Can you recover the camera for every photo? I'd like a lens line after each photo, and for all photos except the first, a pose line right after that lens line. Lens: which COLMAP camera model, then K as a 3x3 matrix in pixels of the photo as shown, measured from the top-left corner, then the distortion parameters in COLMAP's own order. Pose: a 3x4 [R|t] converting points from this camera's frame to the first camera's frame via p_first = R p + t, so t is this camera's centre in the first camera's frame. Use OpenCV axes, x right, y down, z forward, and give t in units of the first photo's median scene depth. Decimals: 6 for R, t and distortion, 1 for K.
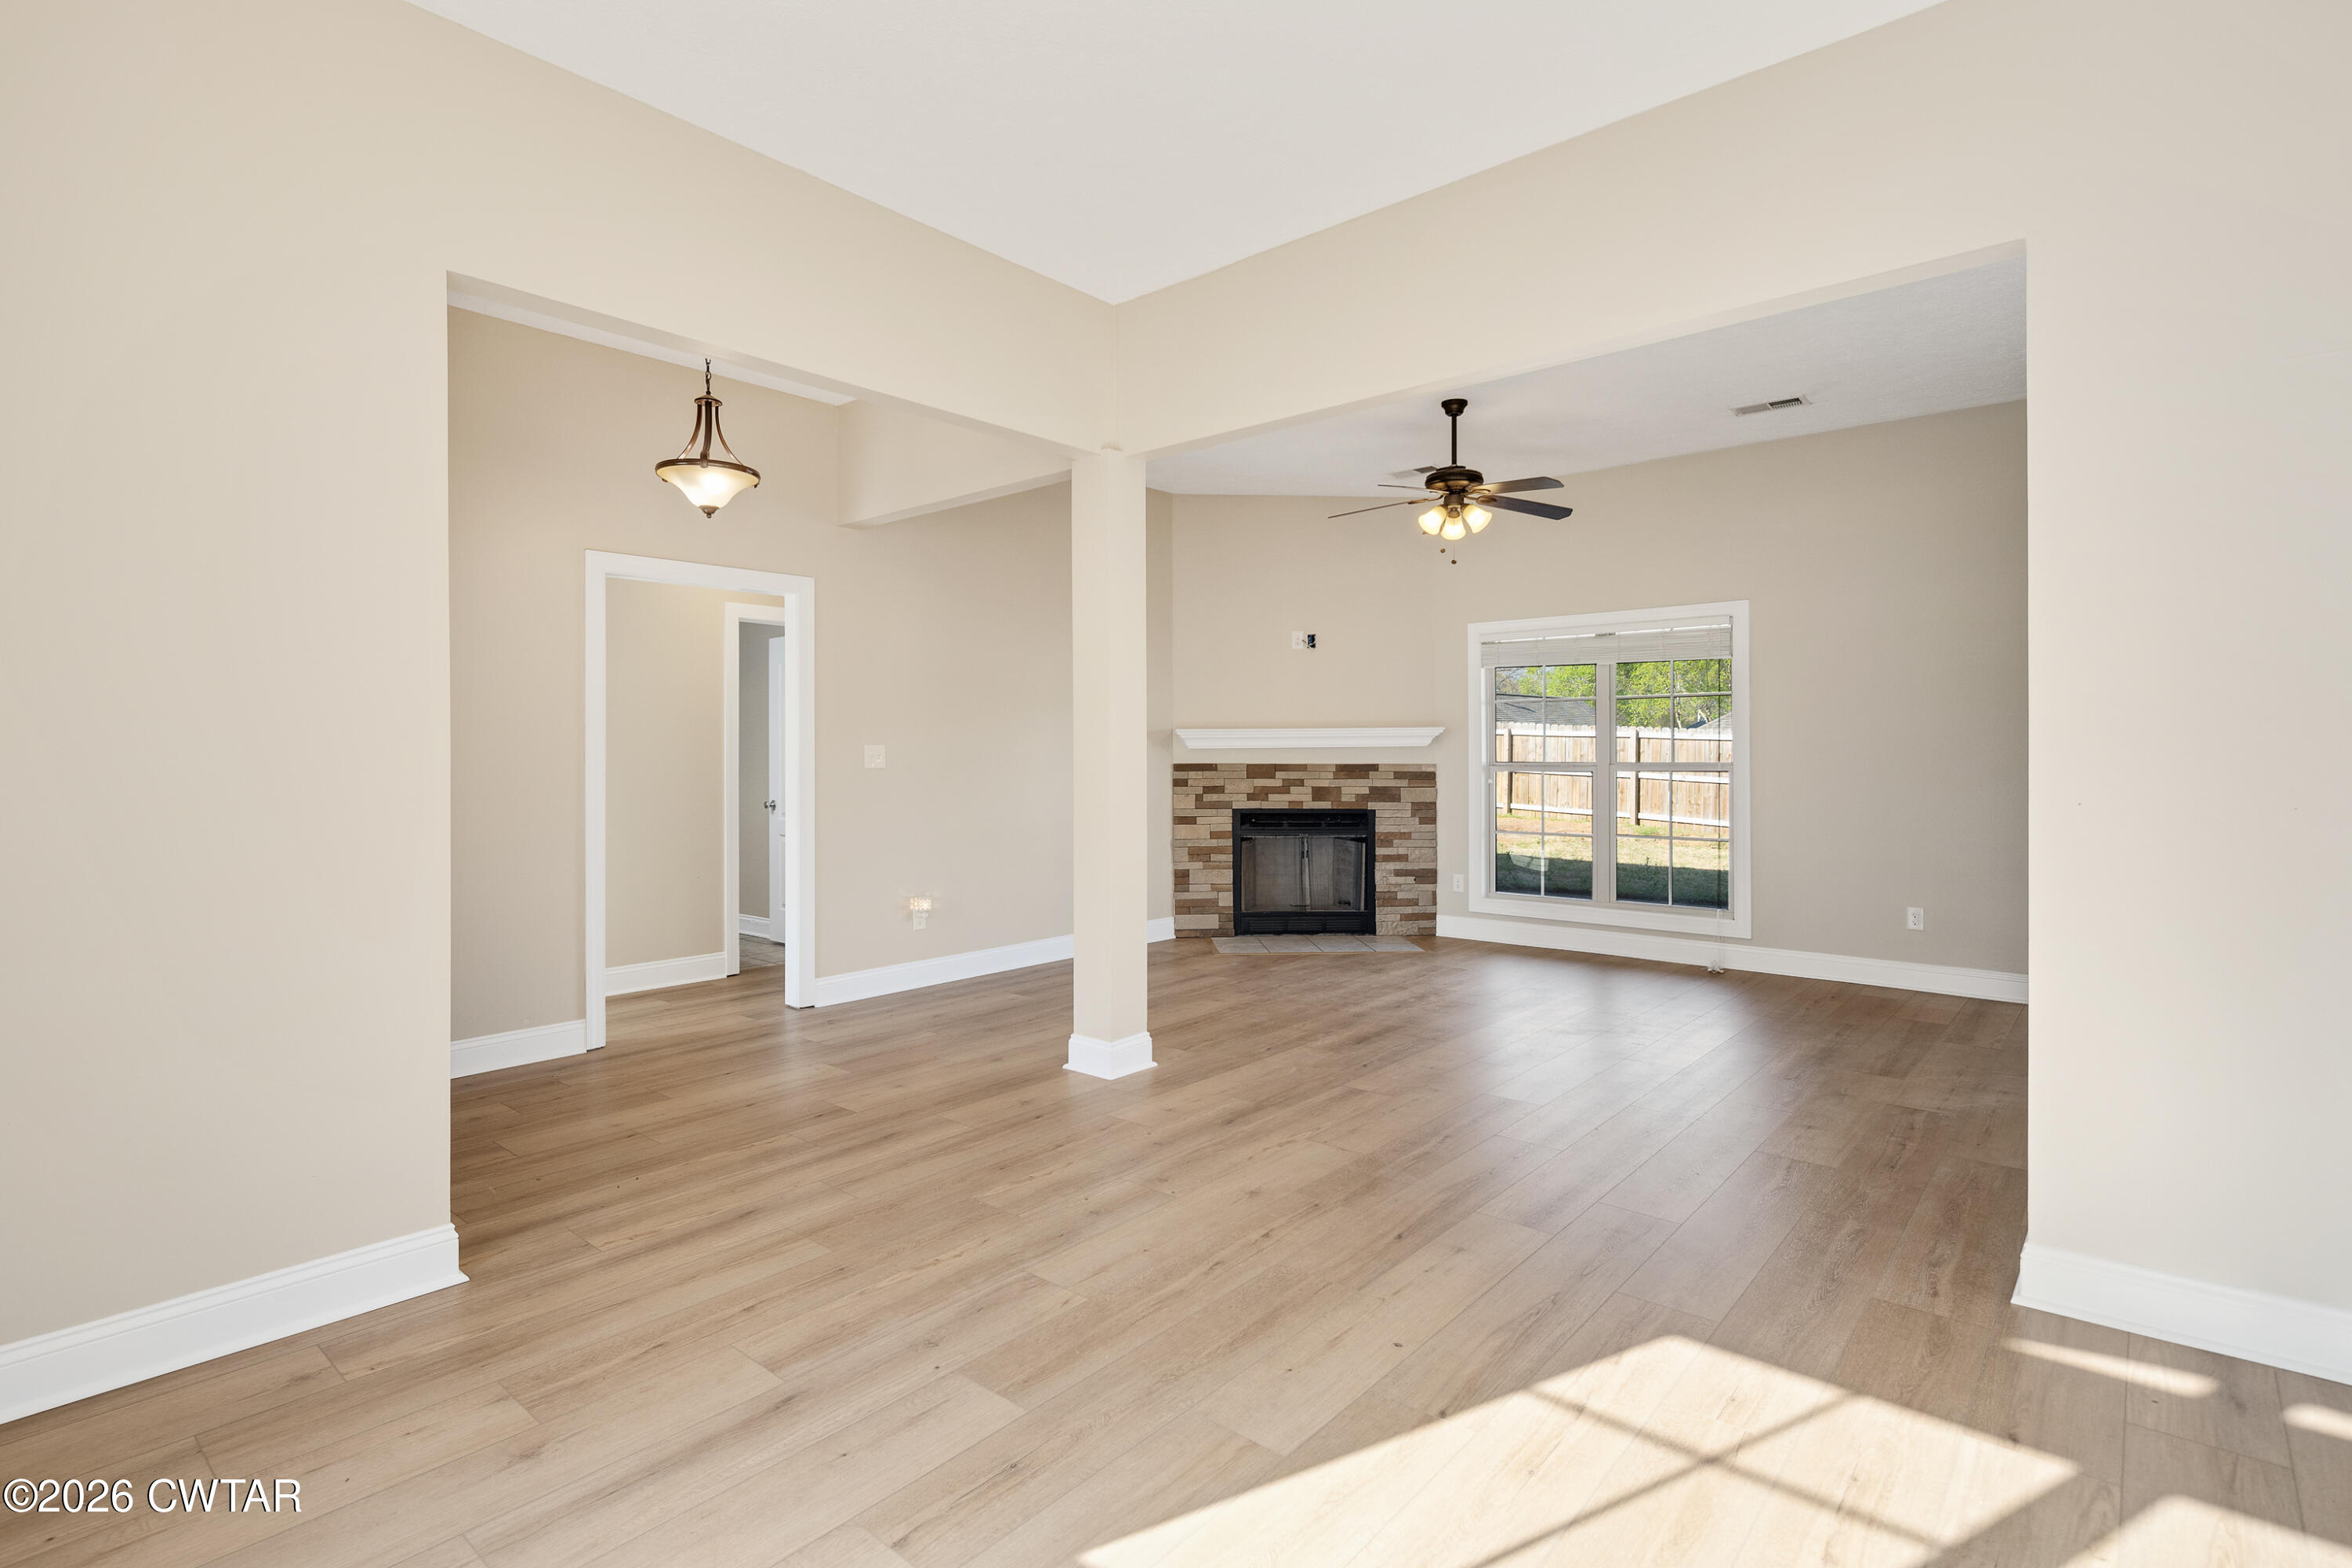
lens RADIAL K [[1131.6, 0, 1170.7], [0, 1131.6, 754.5], [0, 0, 1]] dist [-0.001599, -0.000640]
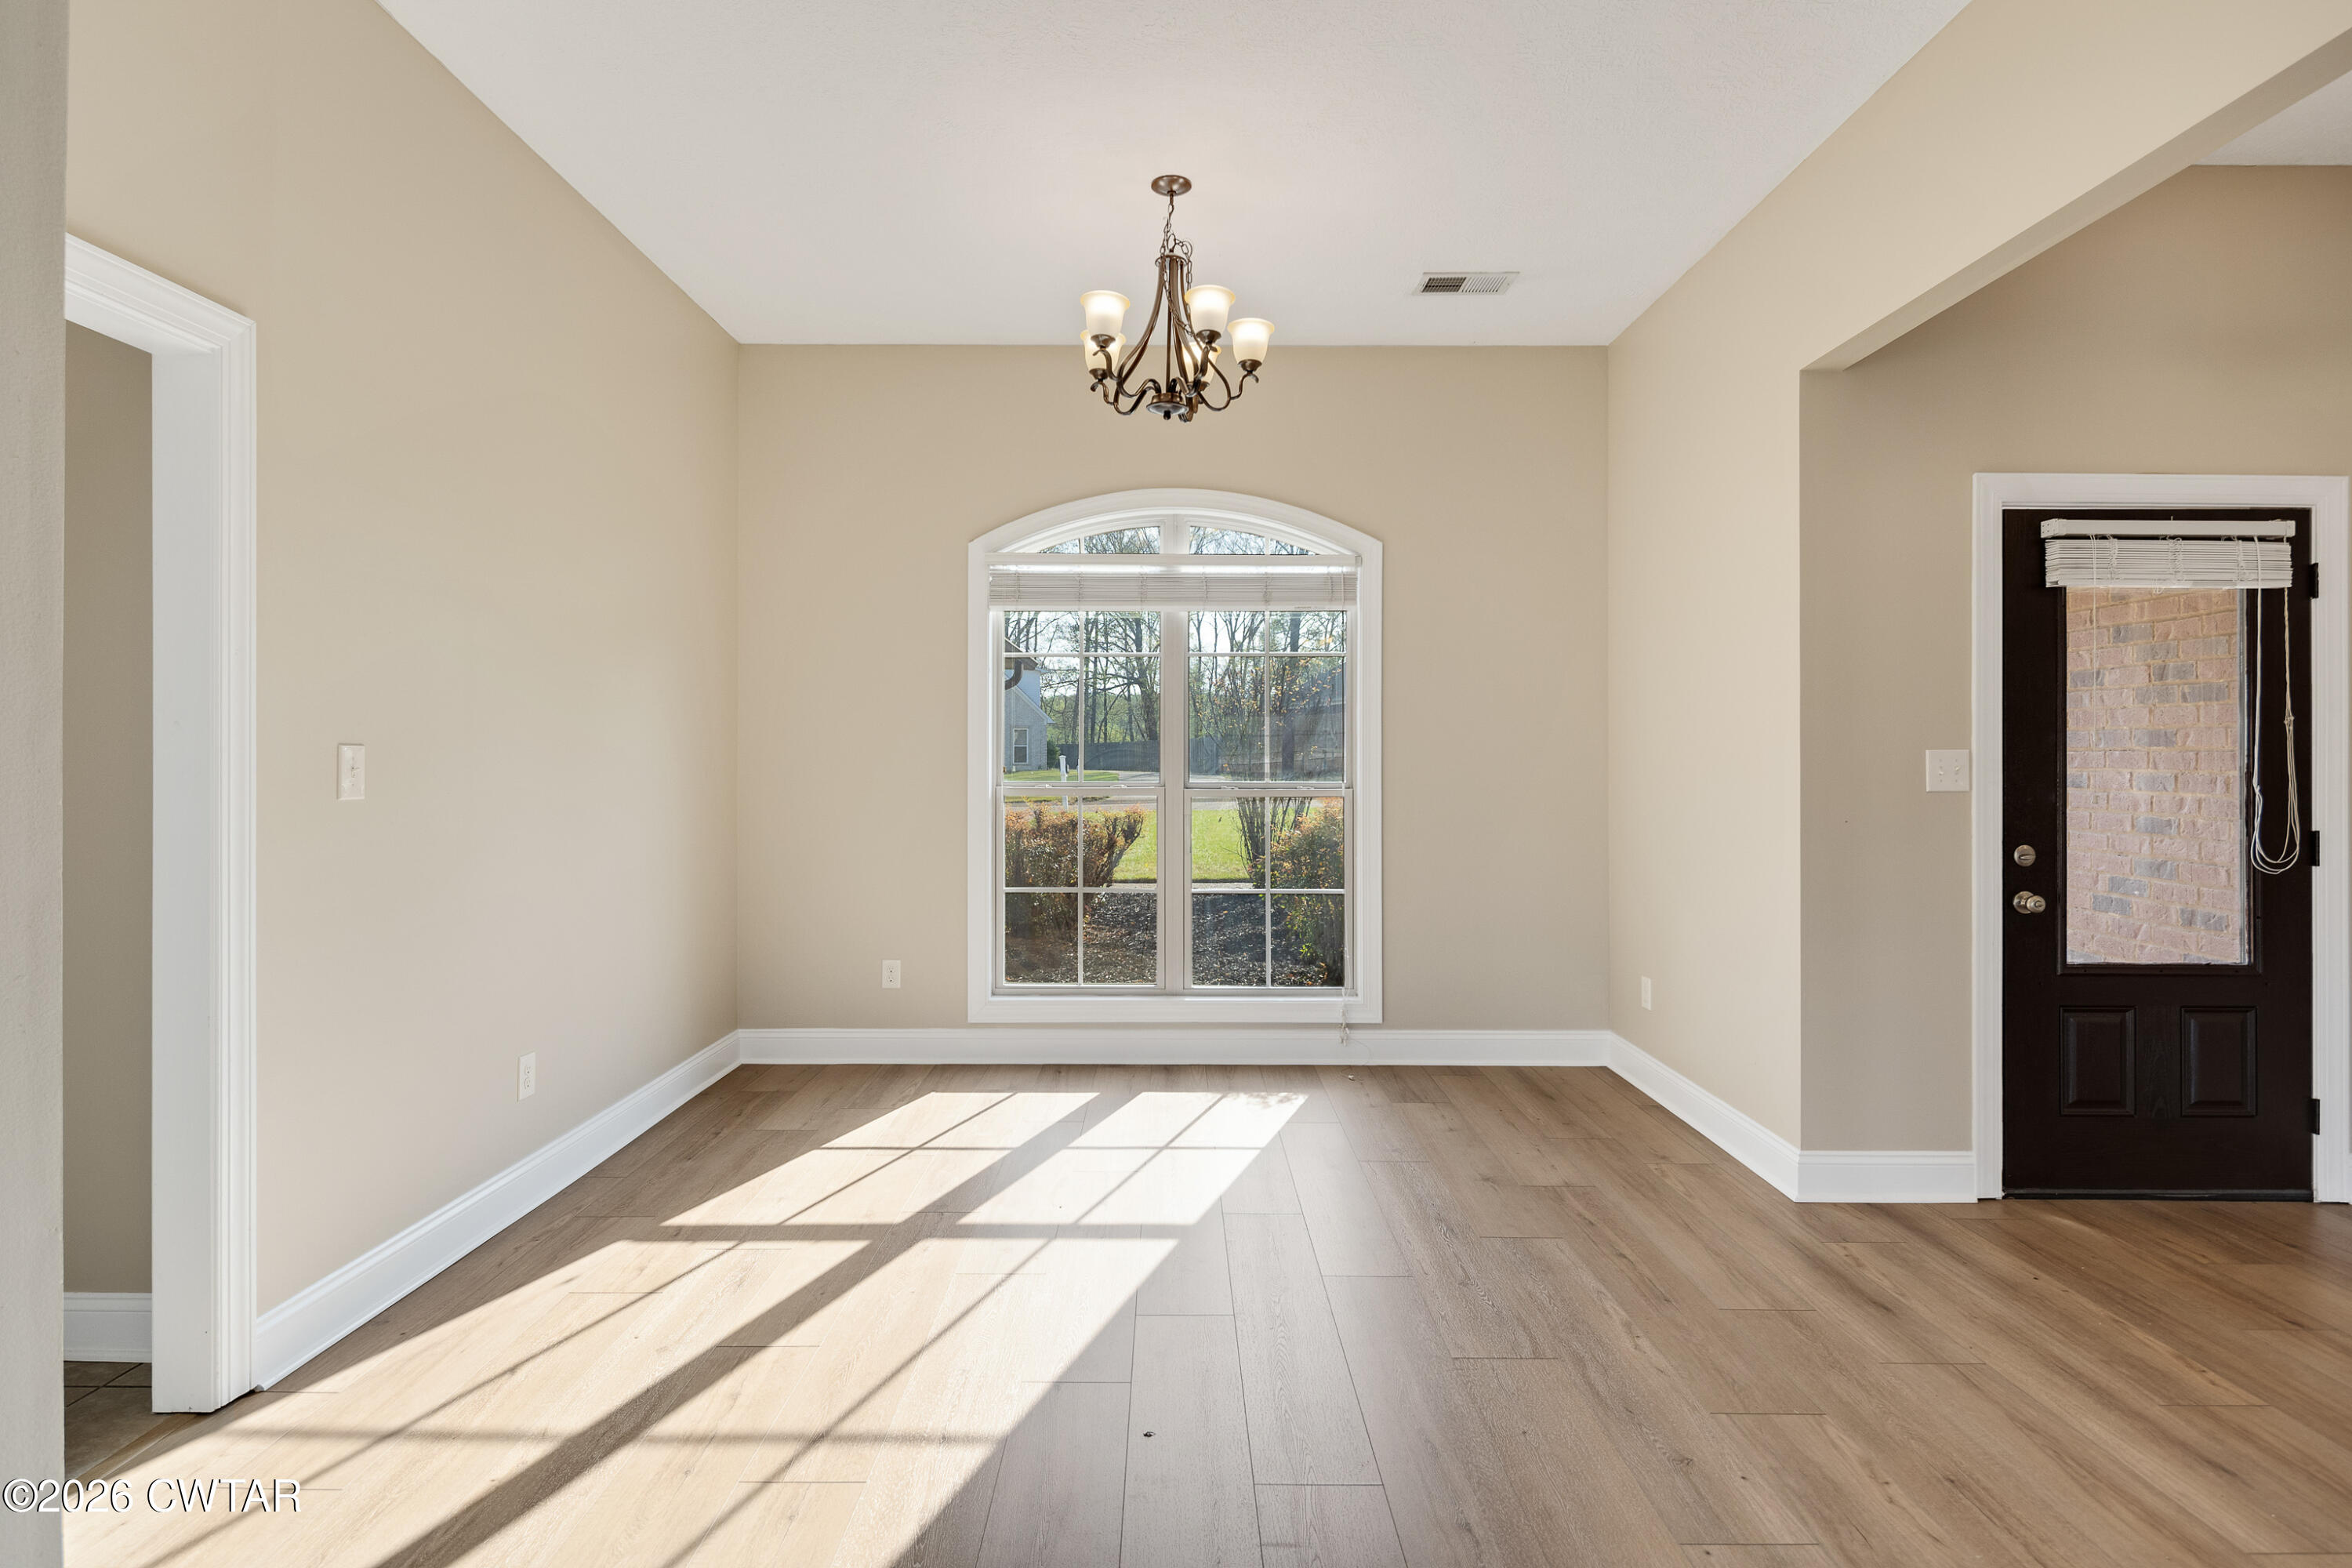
lens RADIAL K [[1144.8, 0, 1161.8], [0, 1144.8, 750.9], [0, 0, 1]] dist [-0.001939, -0.000999]
pose [[-0.761751, -0.004190, -0.647856, 0.240724], [-0.001340, 0.999987, -0.004892, -0.003103], [0.647868, -0.002859, -0.761747, 0.524709]]
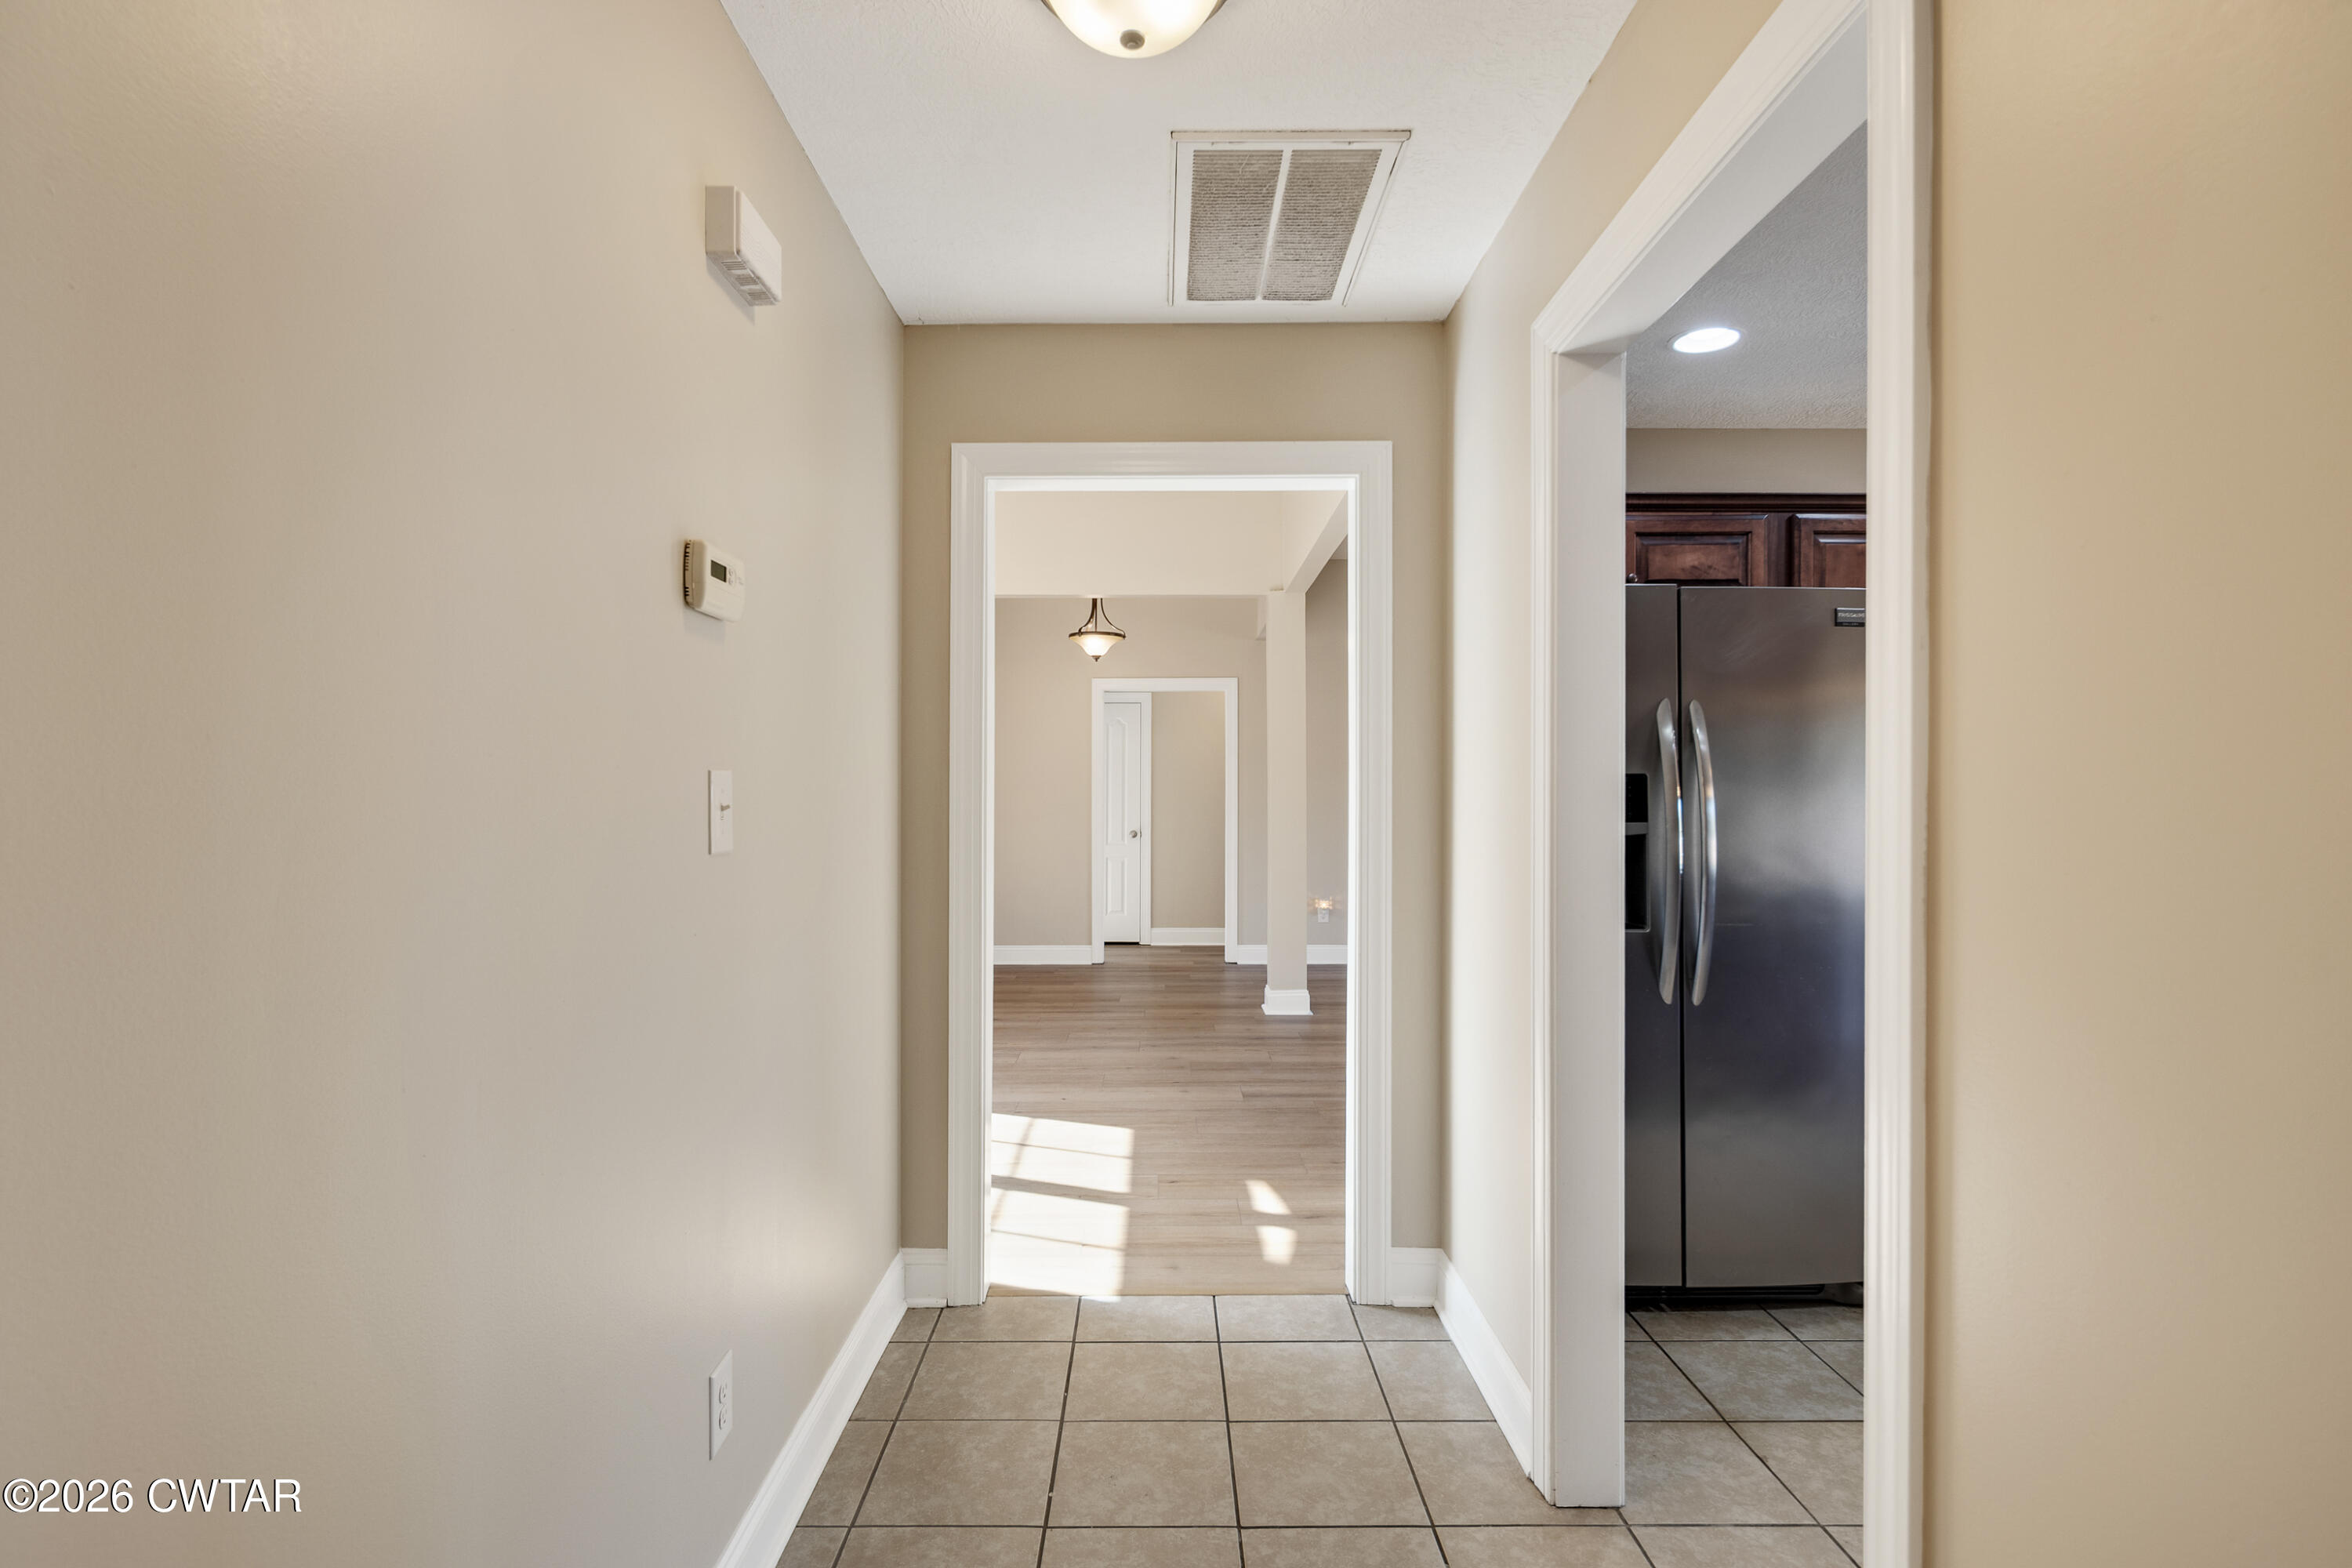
lens RADIAL K [[1115.1, 0, 1152.0], [0, 1115.1, 790.3], [0, 0, 1]] dist [-0.000426, -0.000172]
pose [[0.649108, 0.001107, -0.760696, 0.537784], [-0.002141, 0.999998, -0.000371, -0.004591], [0.760693, 0.001869, 0.649109, -0.034010]]
